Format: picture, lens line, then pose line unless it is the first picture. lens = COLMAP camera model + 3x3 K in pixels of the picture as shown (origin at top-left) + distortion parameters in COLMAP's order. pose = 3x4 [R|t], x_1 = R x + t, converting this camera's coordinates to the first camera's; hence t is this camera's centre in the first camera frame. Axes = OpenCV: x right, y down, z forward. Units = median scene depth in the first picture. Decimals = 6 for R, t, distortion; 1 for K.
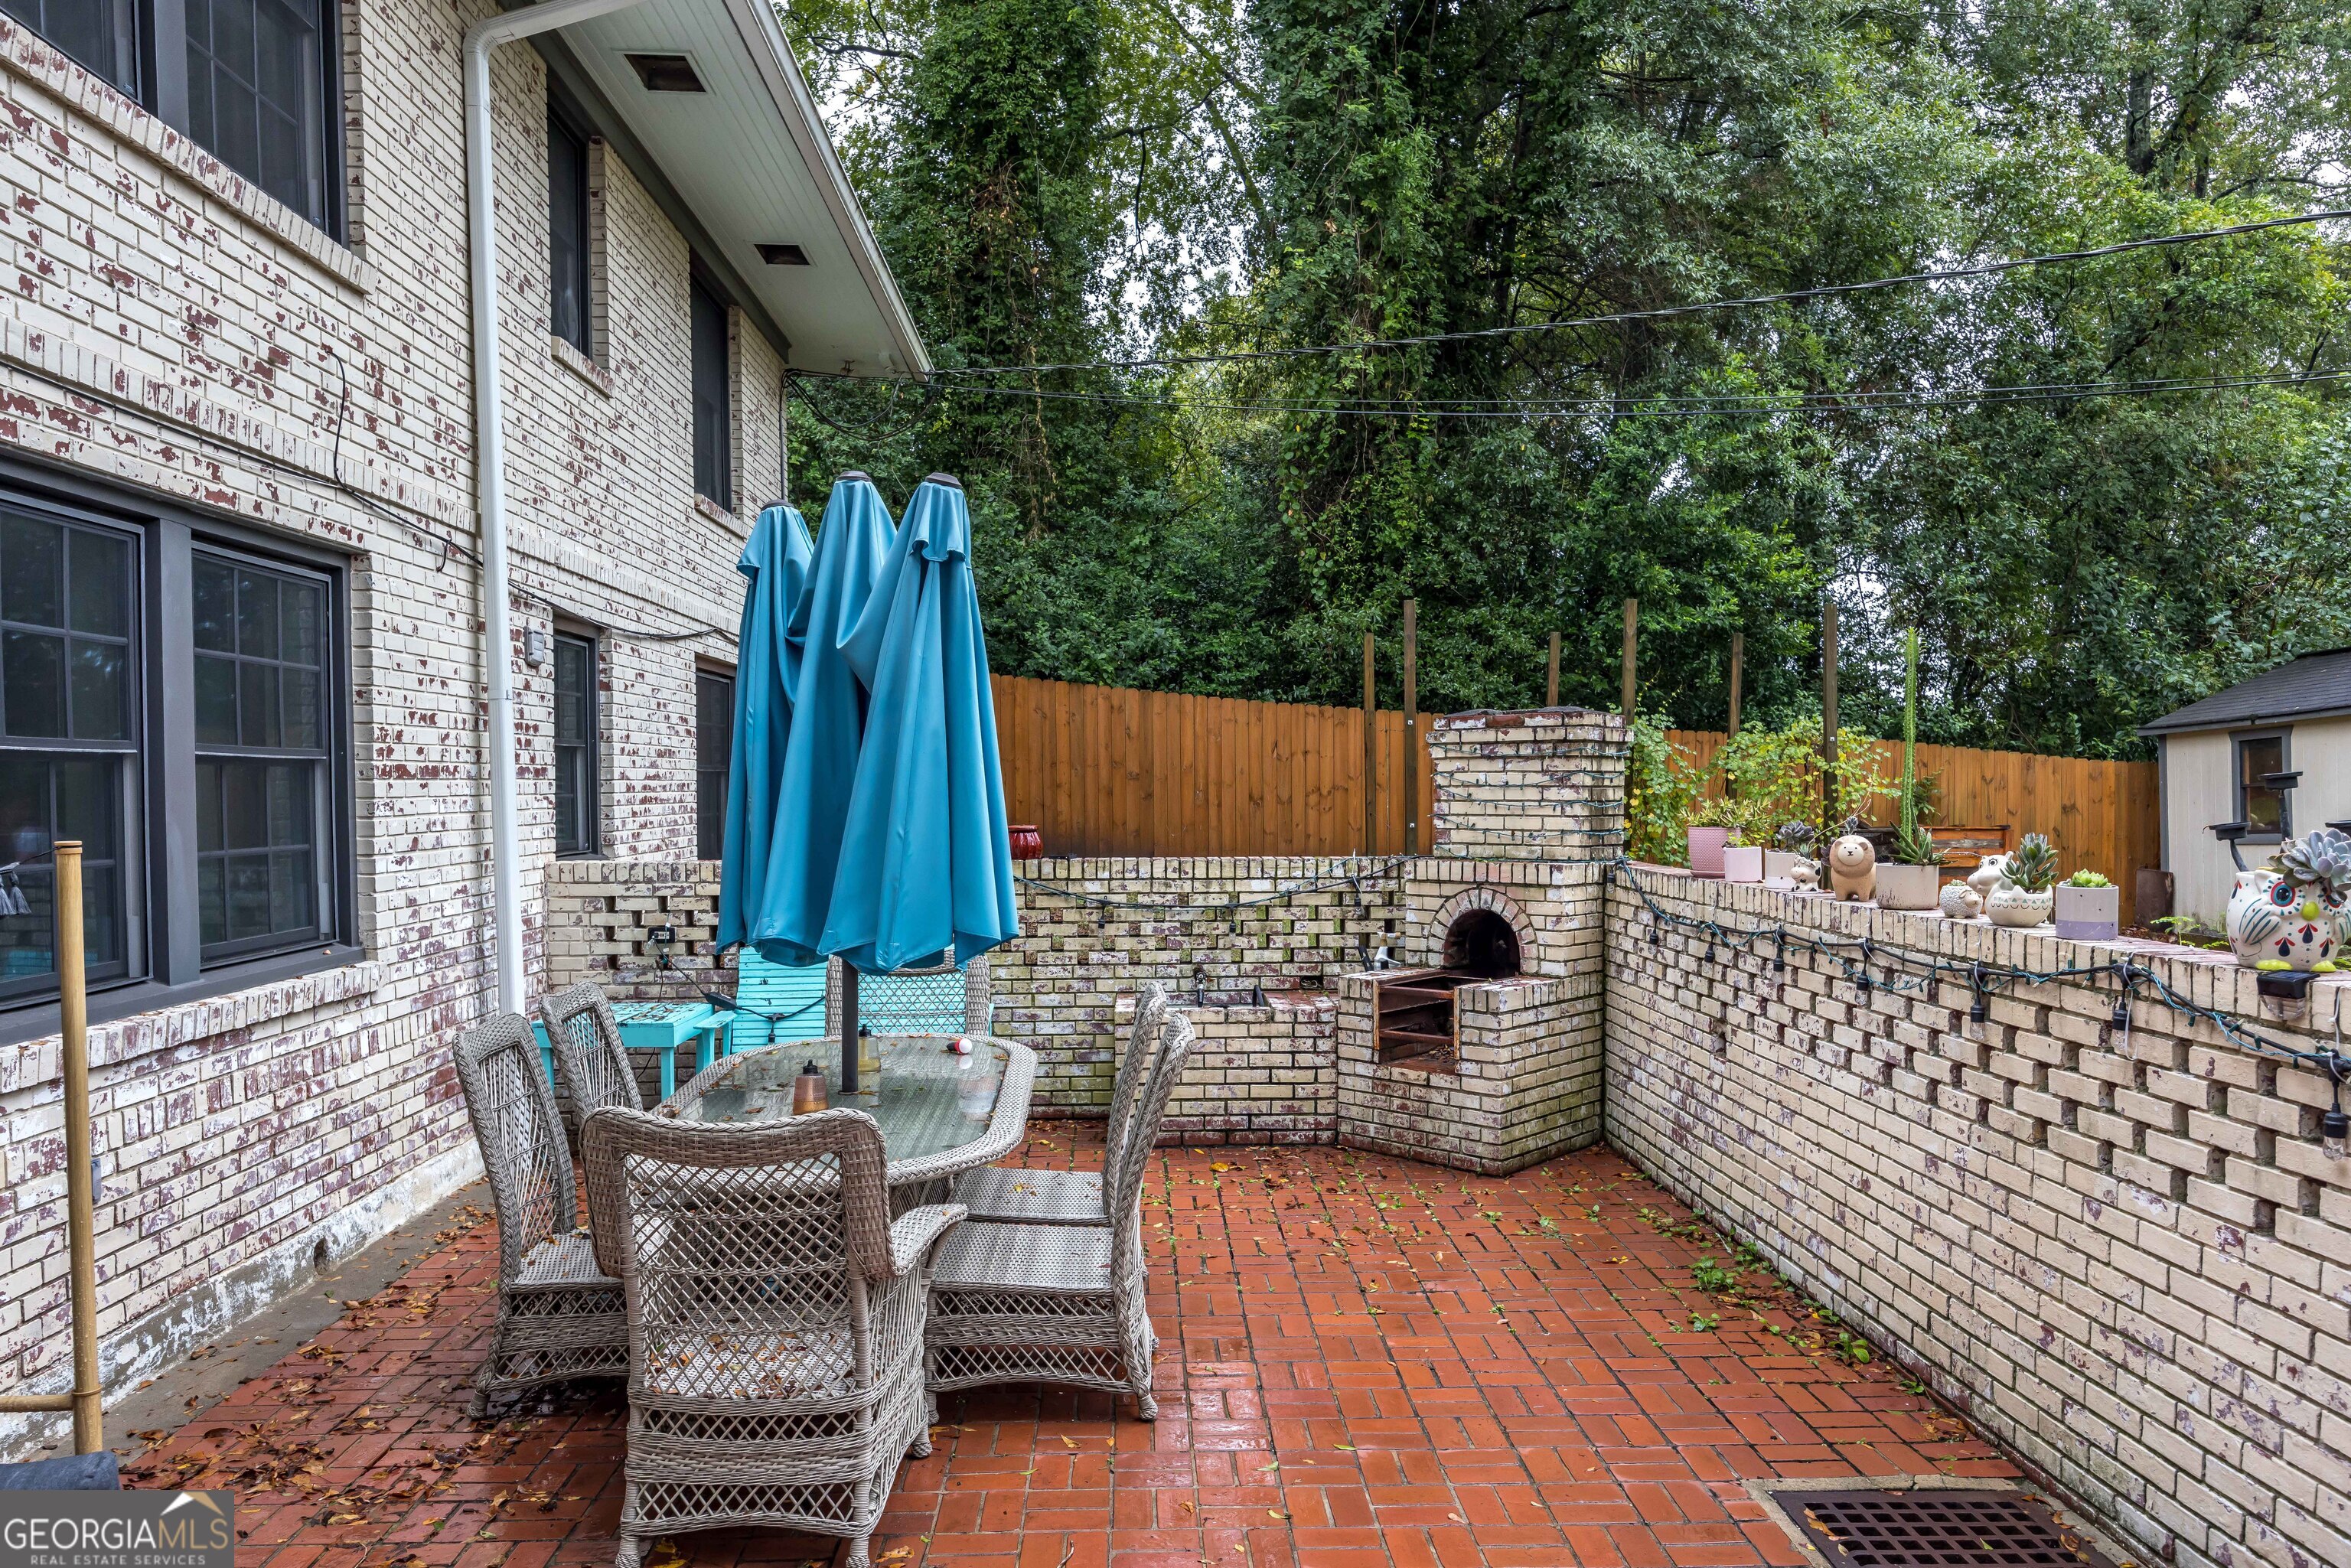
lens RADIAL K [[1592.0, 0, 1195.4], [0, 1592.0, 832.4], [0, 0, 1]] dist [-0.002608, 0.000661]
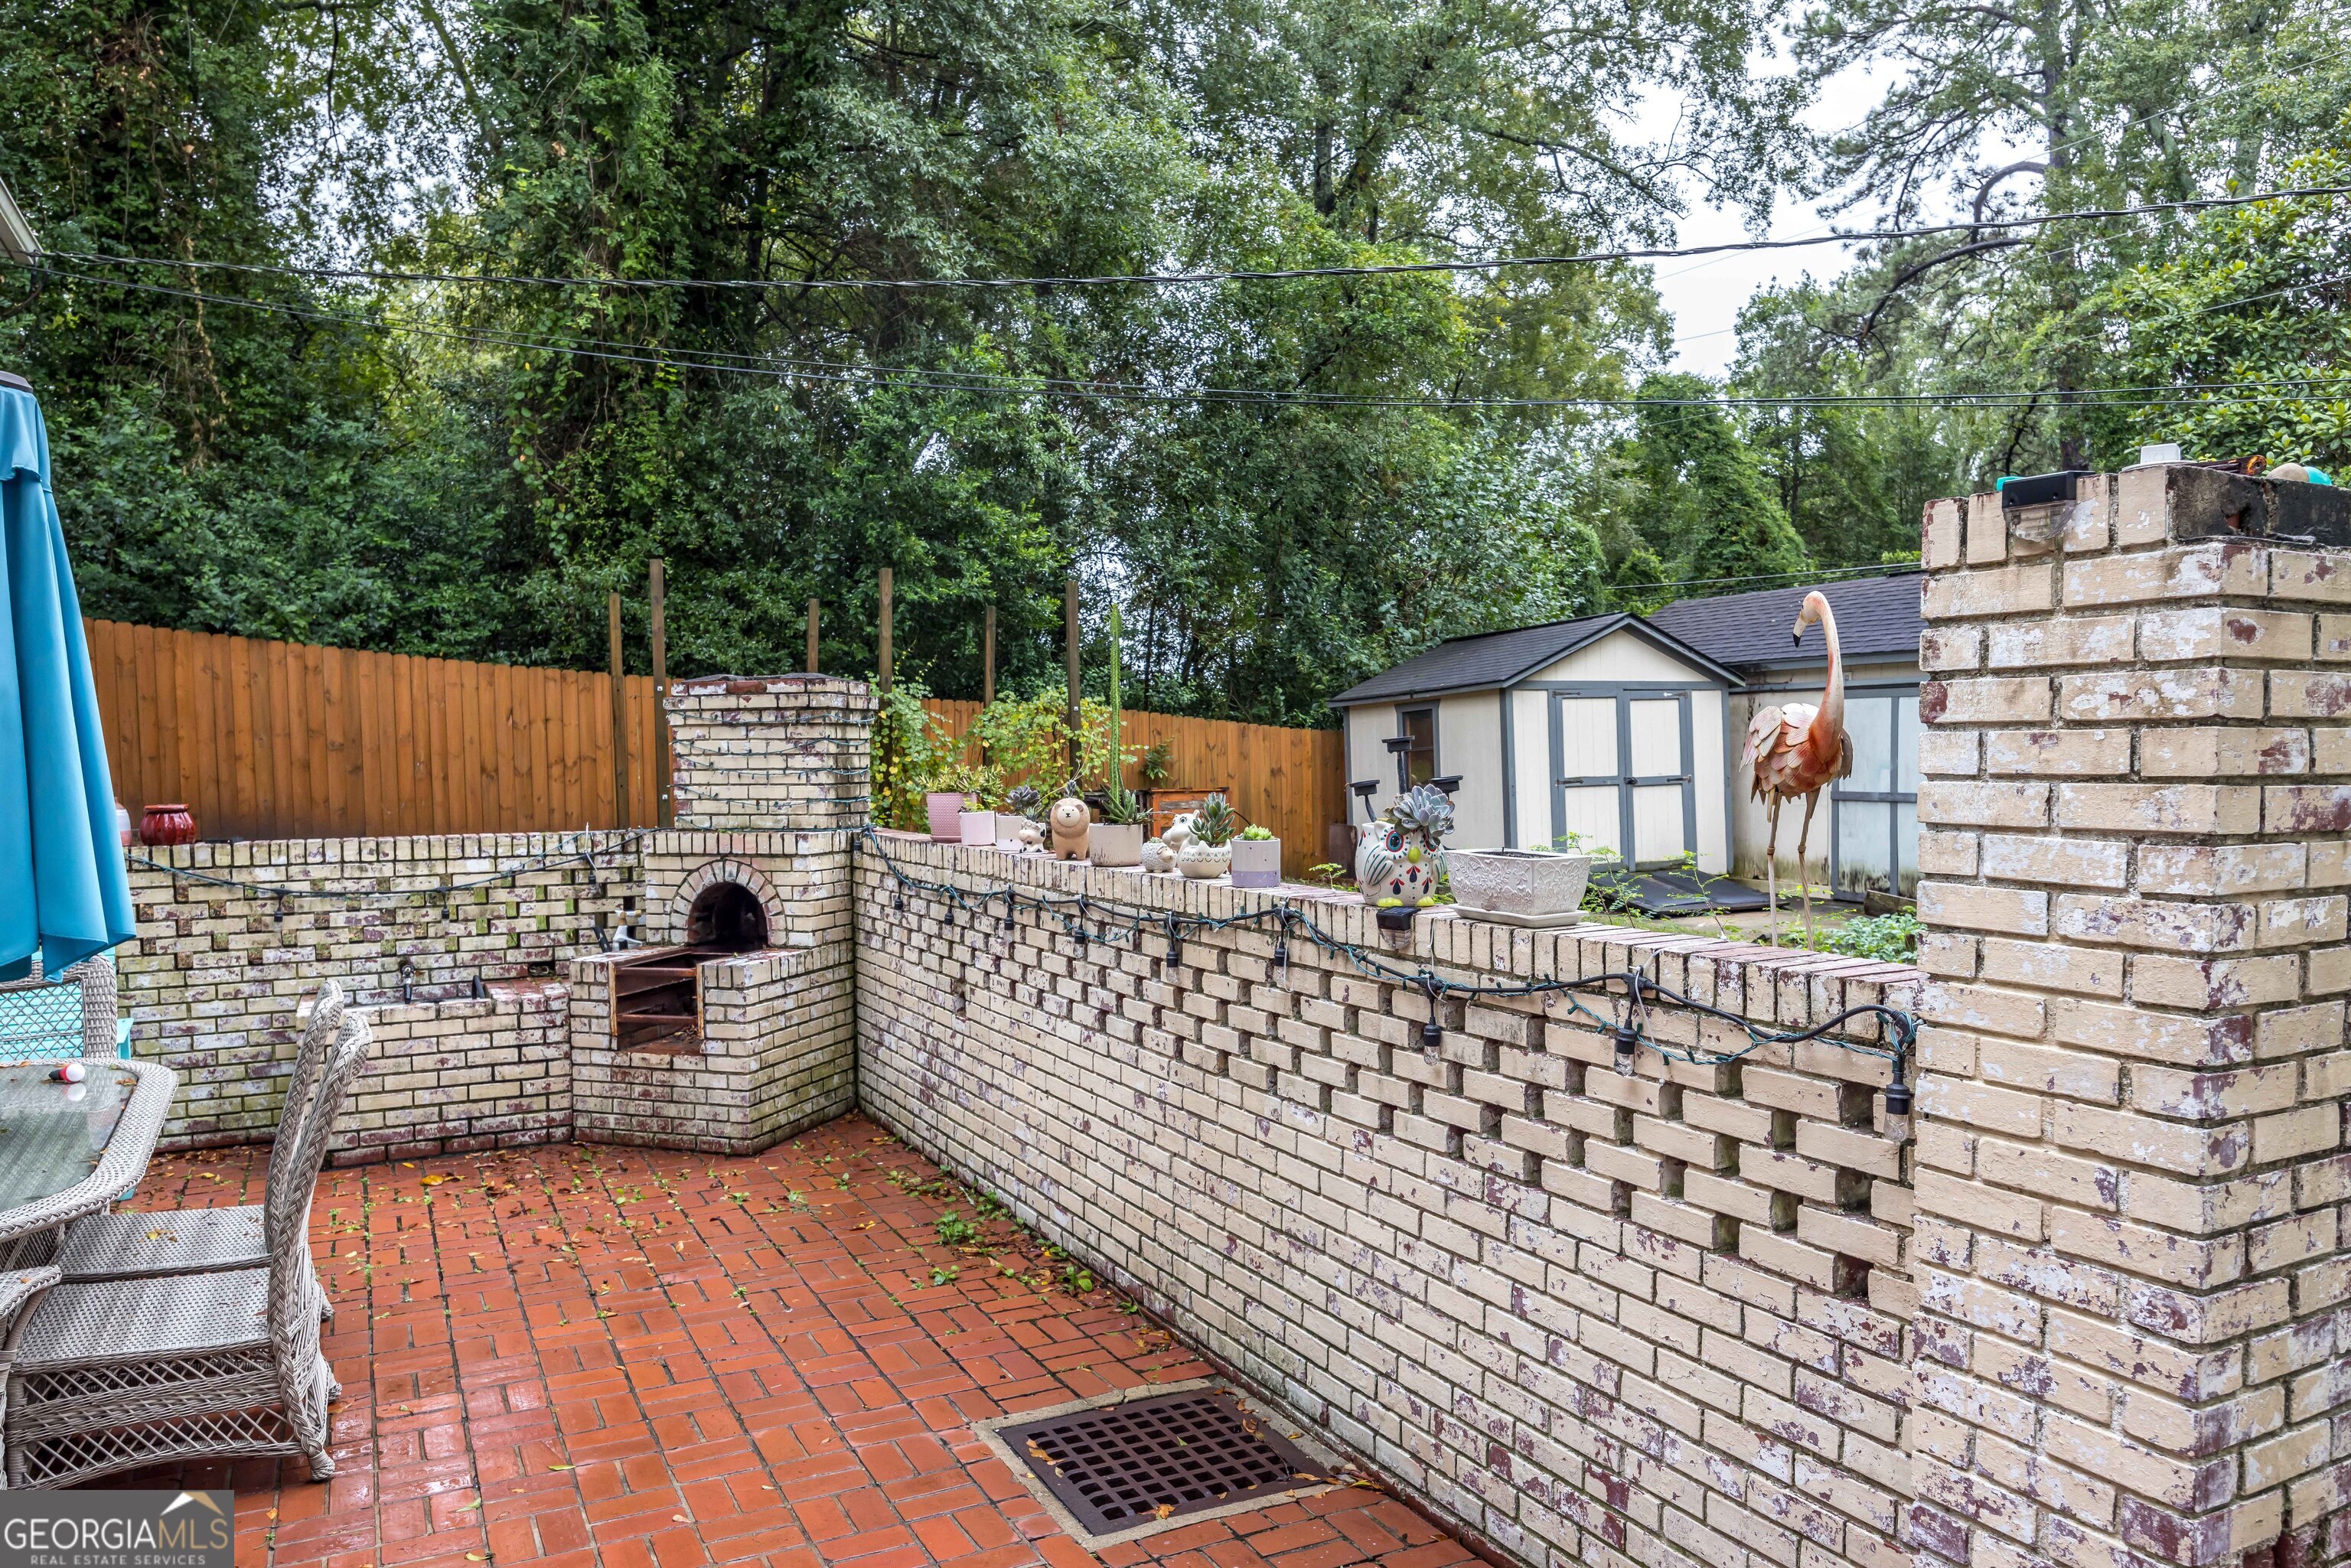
lens RADIAL K [[1598.4, 0, 1193.0], [0, 1598.4, 831.7], [0, 0, 1]] dist [-0.000989, -0.002204]
pose [[0.903187, -0.027144, 0.428388, 0.027867], [0.019146, 0.999553, 0.022969, 0.001210], [-0.428820, -0.012544, 0.903303, 0.003664]]
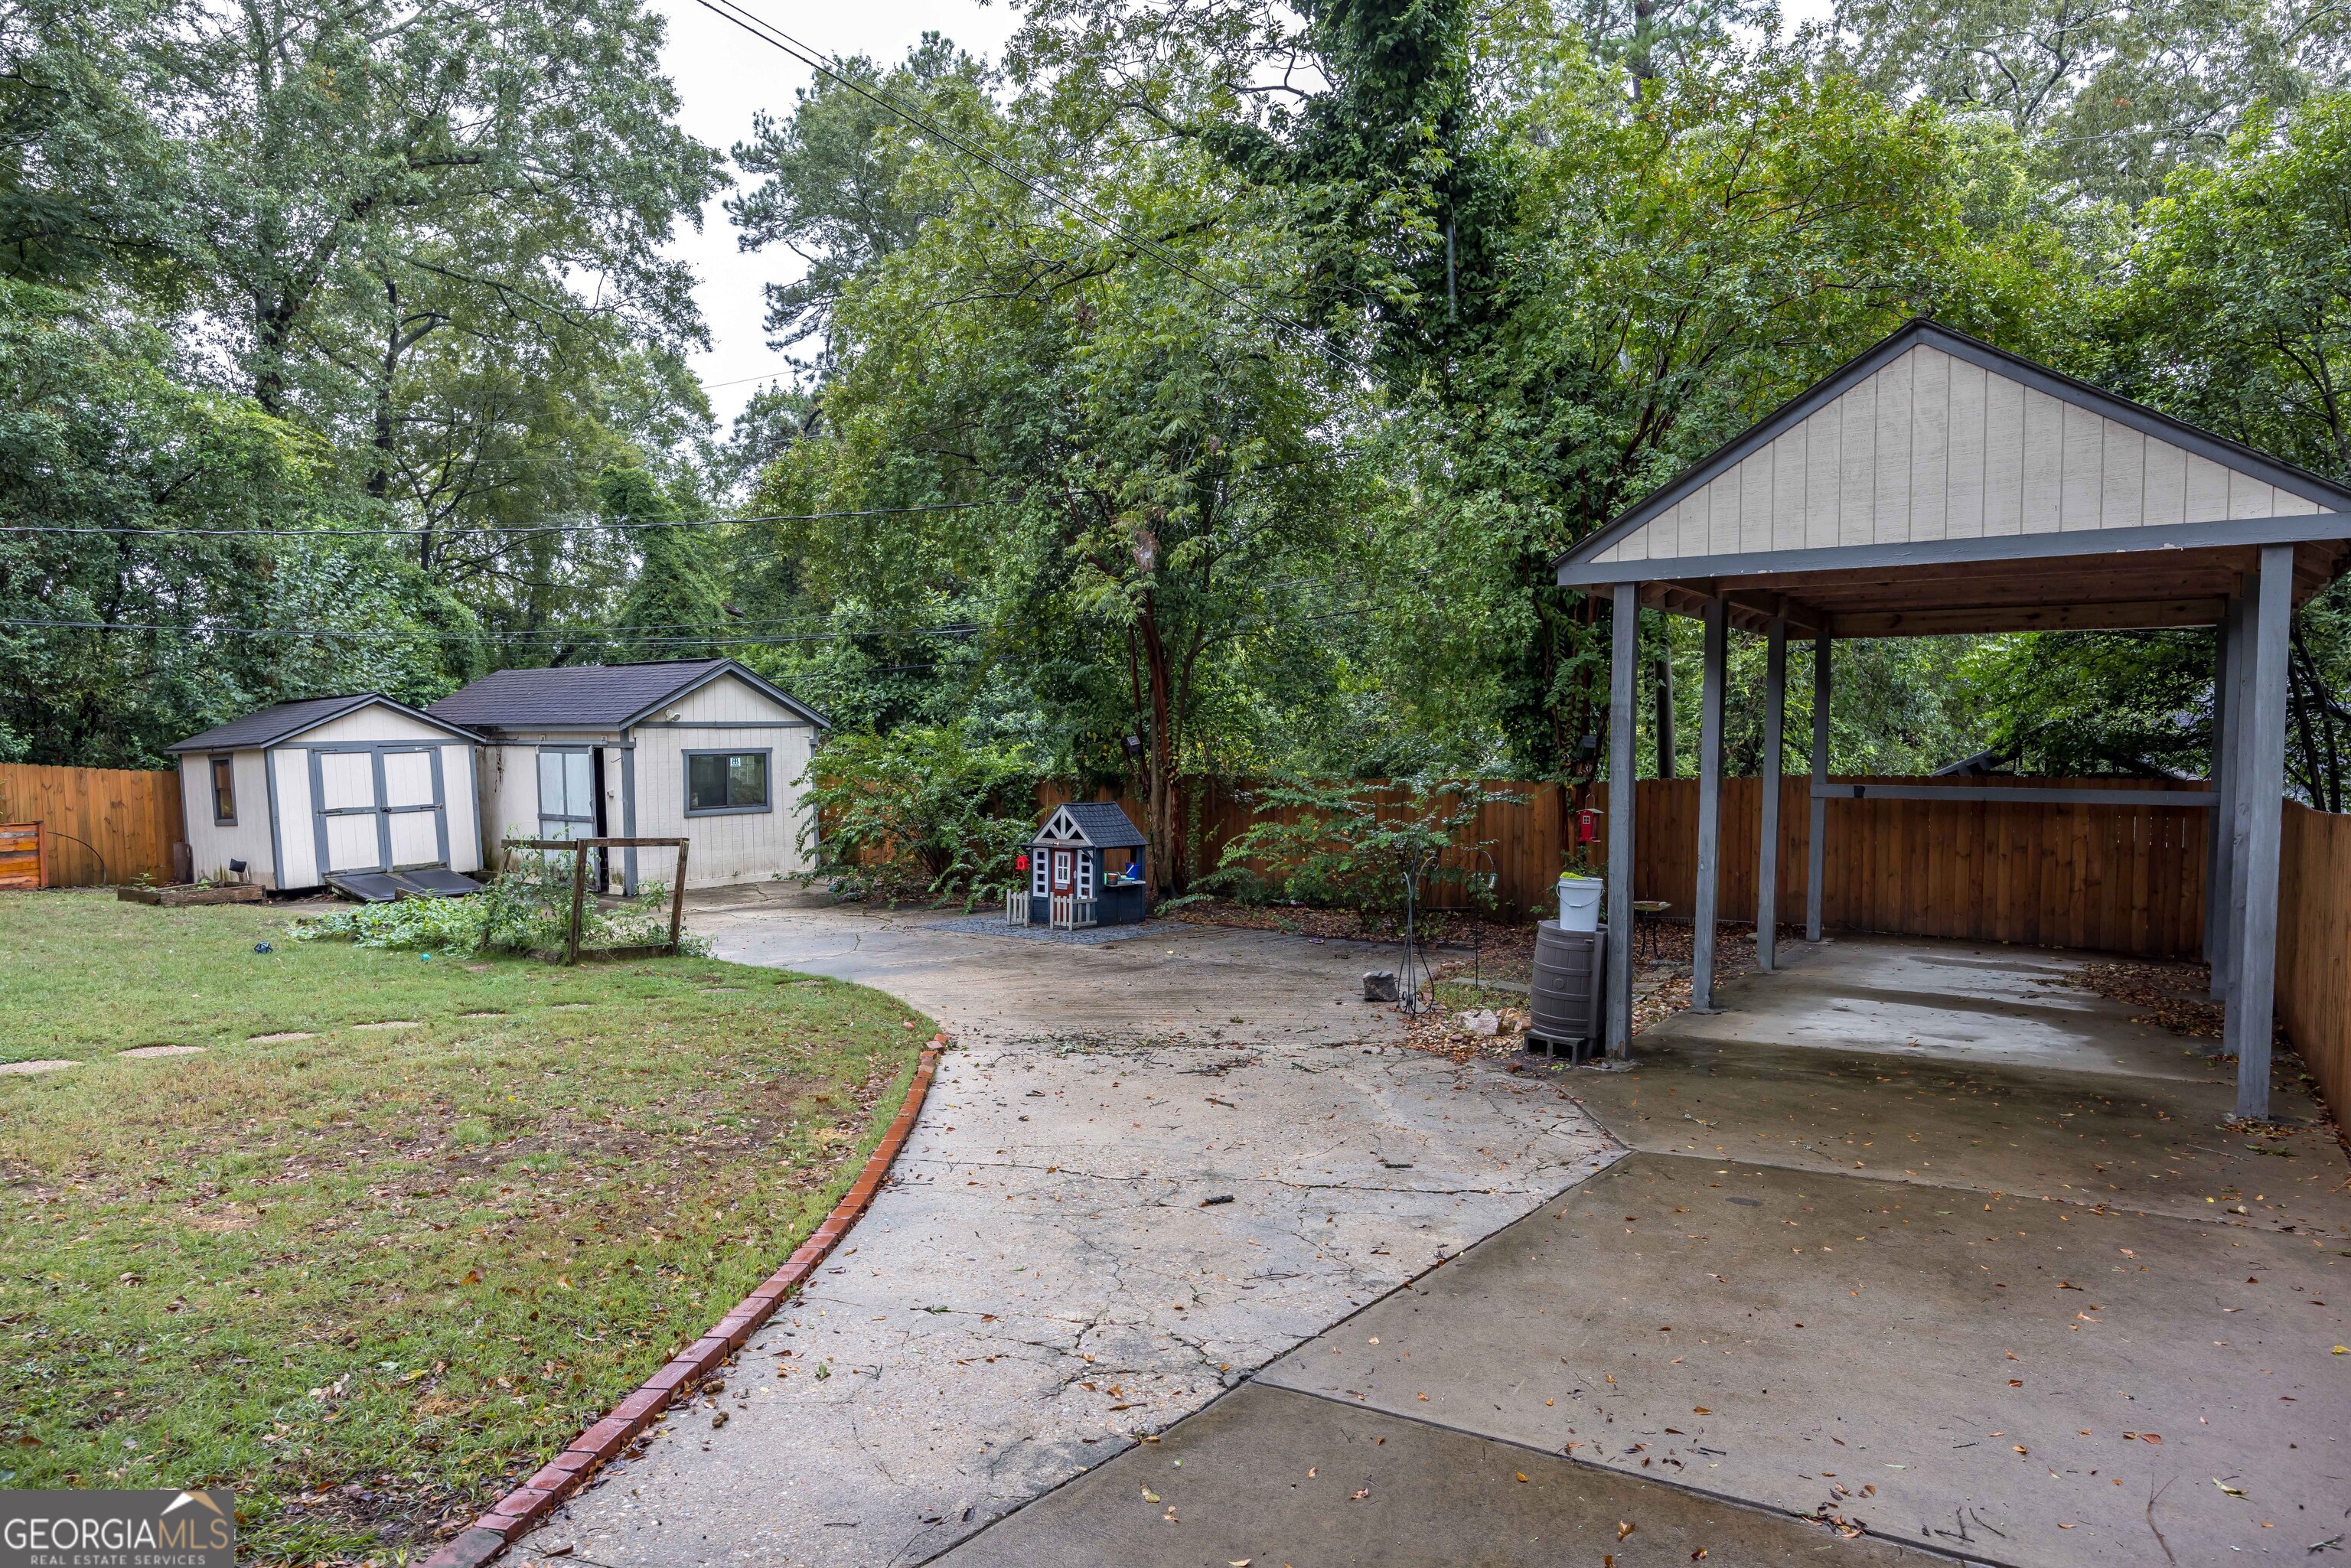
lens RADIAL K [[1455.9, 0, 1190.6], [0, 1455.9, 818.2], [0, 0, 1]] dist [-0.008424, -0.002136]
pose [[0.603366, -0.055454, 0.795534, 0.263692], [0.029303, 0.998447, 0.047373, -0.113404], [-0.796926, -0.005272, 0.604054, -1.806520]]
